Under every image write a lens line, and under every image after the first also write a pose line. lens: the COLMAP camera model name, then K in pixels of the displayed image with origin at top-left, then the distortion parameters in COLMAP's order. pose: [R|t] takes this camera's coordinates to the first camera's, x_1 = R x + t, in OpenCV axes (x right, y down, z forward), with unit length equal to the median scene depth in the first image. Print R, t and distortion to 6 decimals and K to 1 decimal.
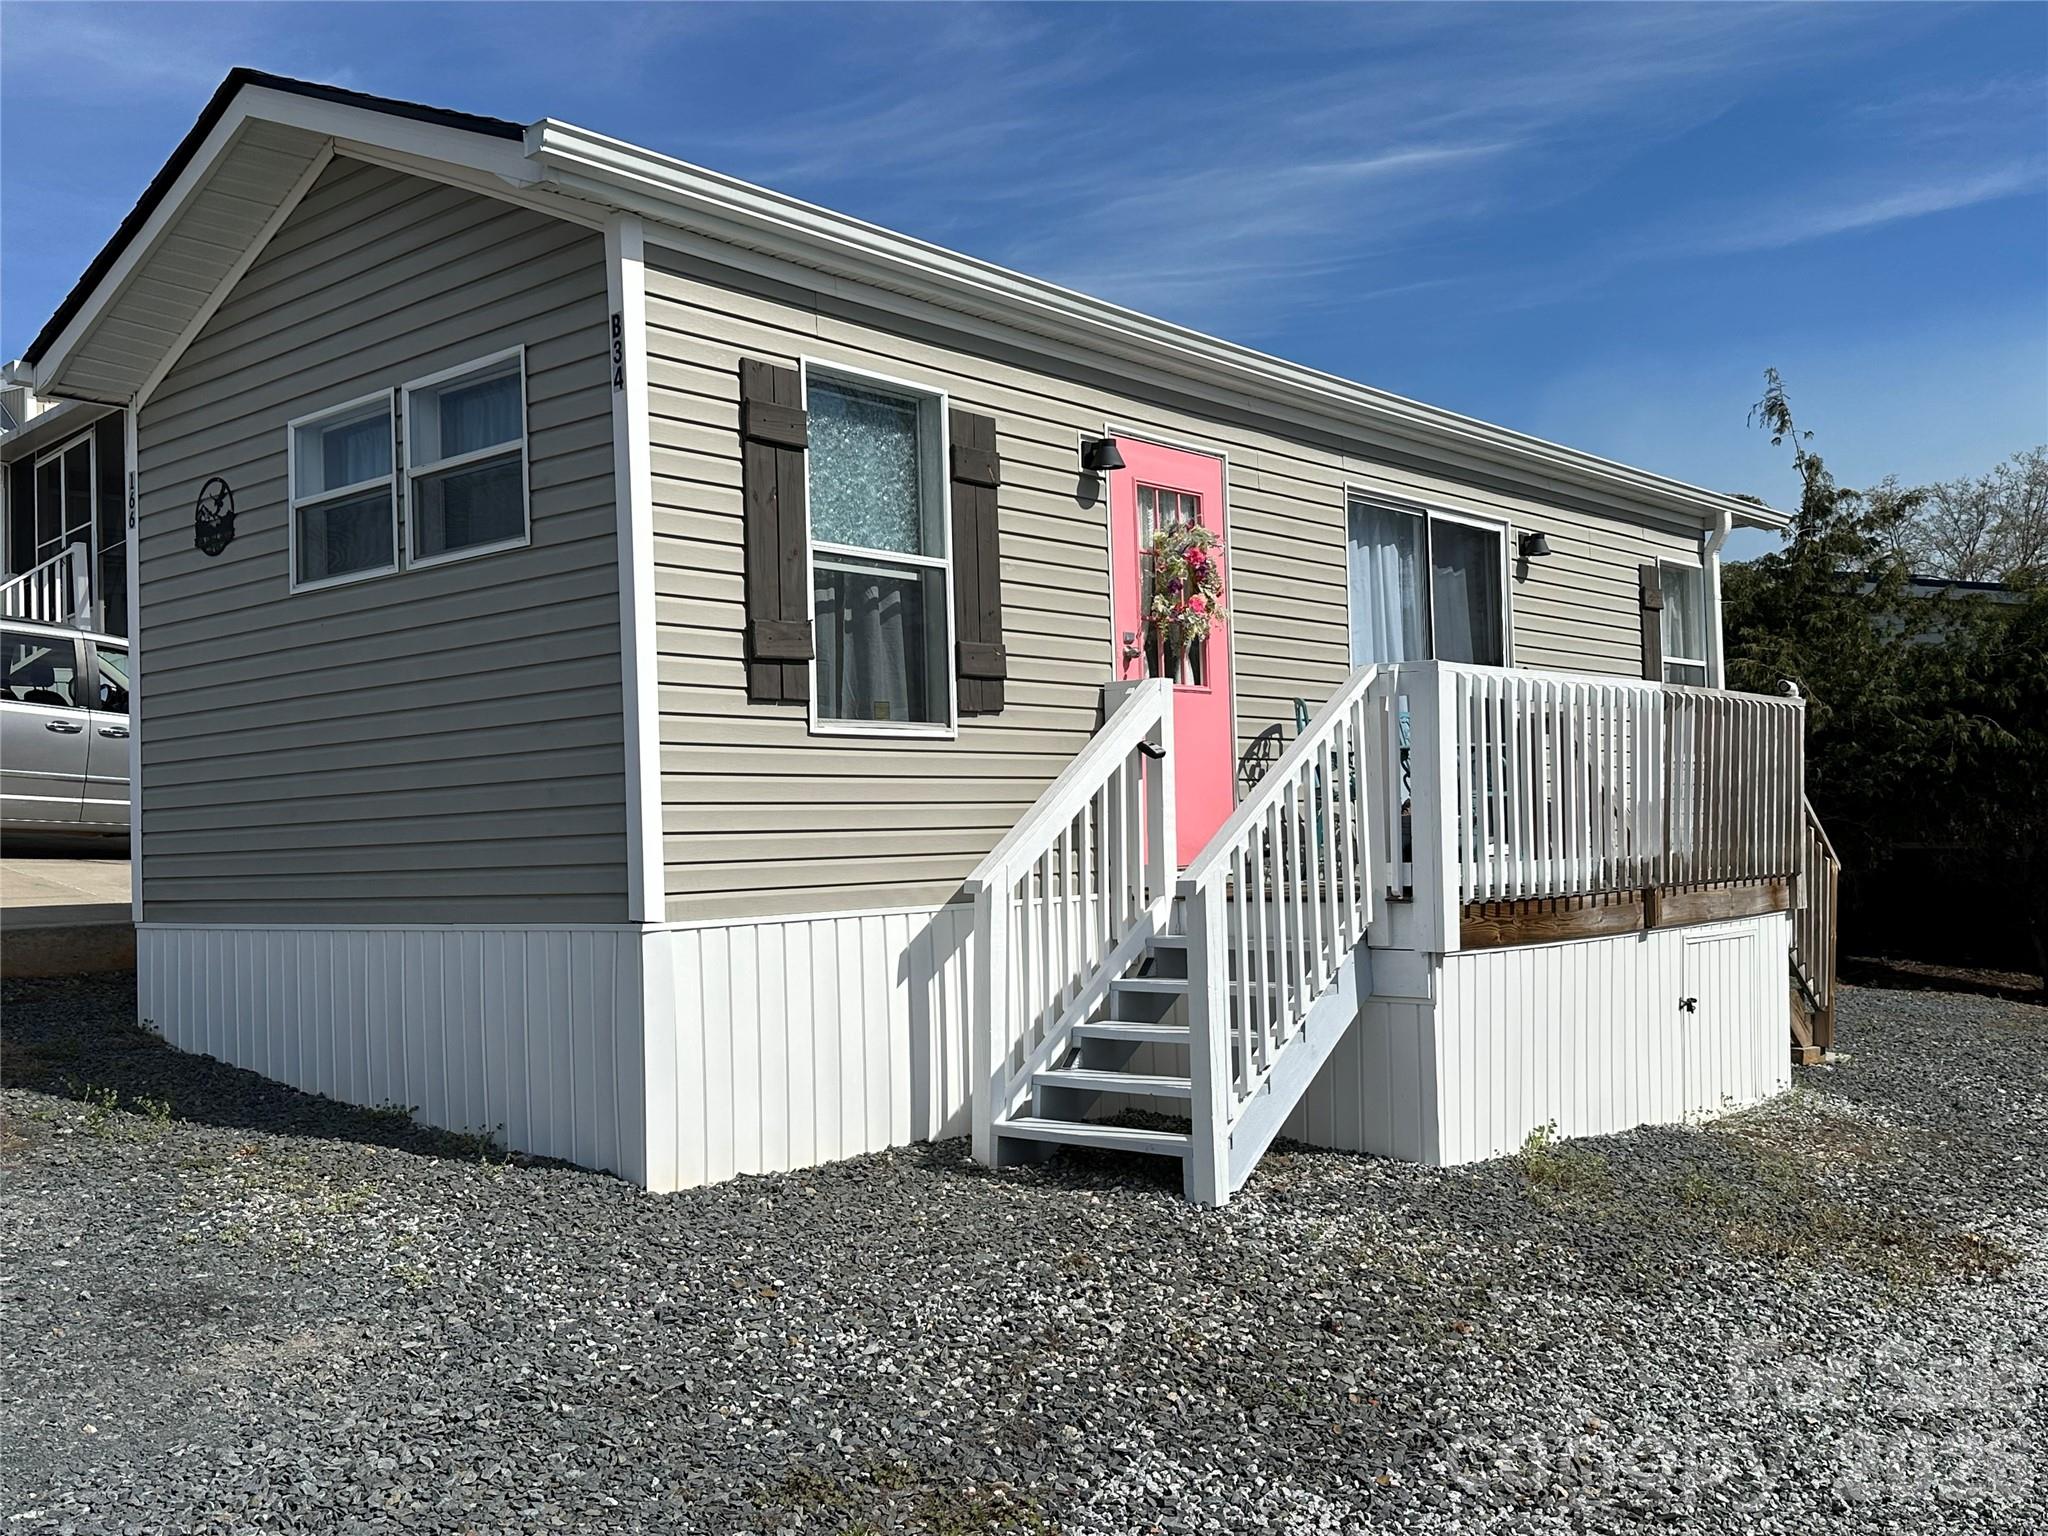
lens RADIAL K [[1838.7, 0, 1021.2], [0, 1838.7, 778.3], [0, 0, 1]] dist [0.115125, 0.003470]
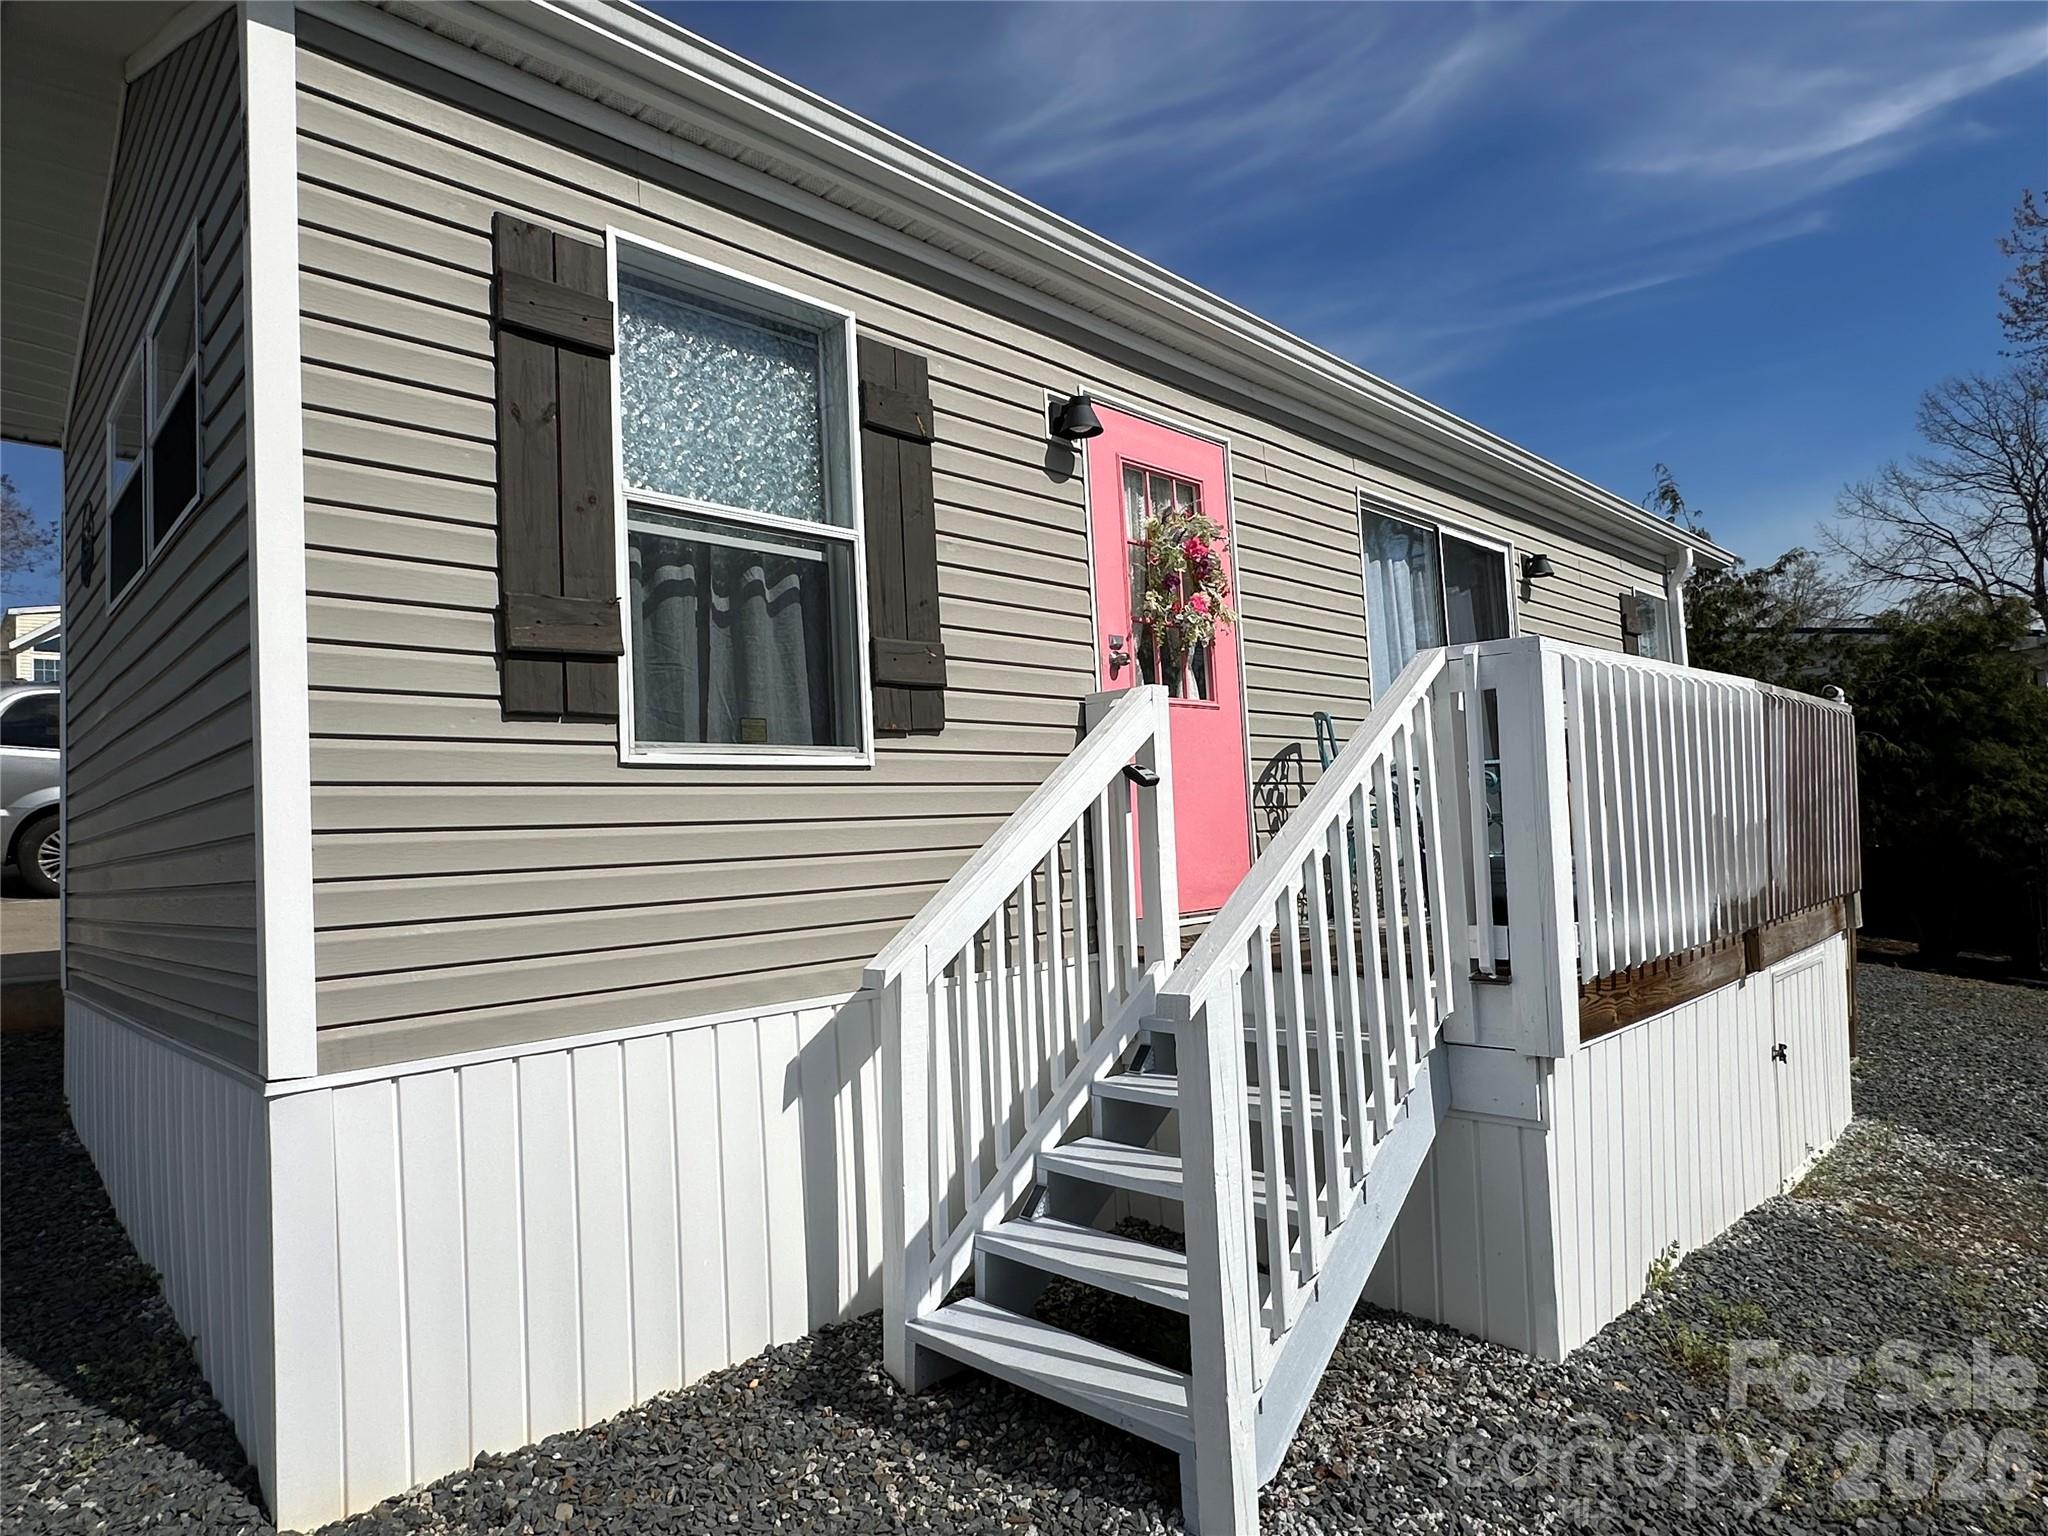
lens RADIAL K [[1140.3, 0, 1023.2], [0, 1140.3, 776.6], [0, 0, 1]] dist [-0.001461, -0.002222]
pose [[0.996631, -0.025822, -0.077849, 0.061017], [0.024343, 0.999506, -0.019892, -0.006650], [0.078324, 0.017930, 0.996767, 0.534966]]
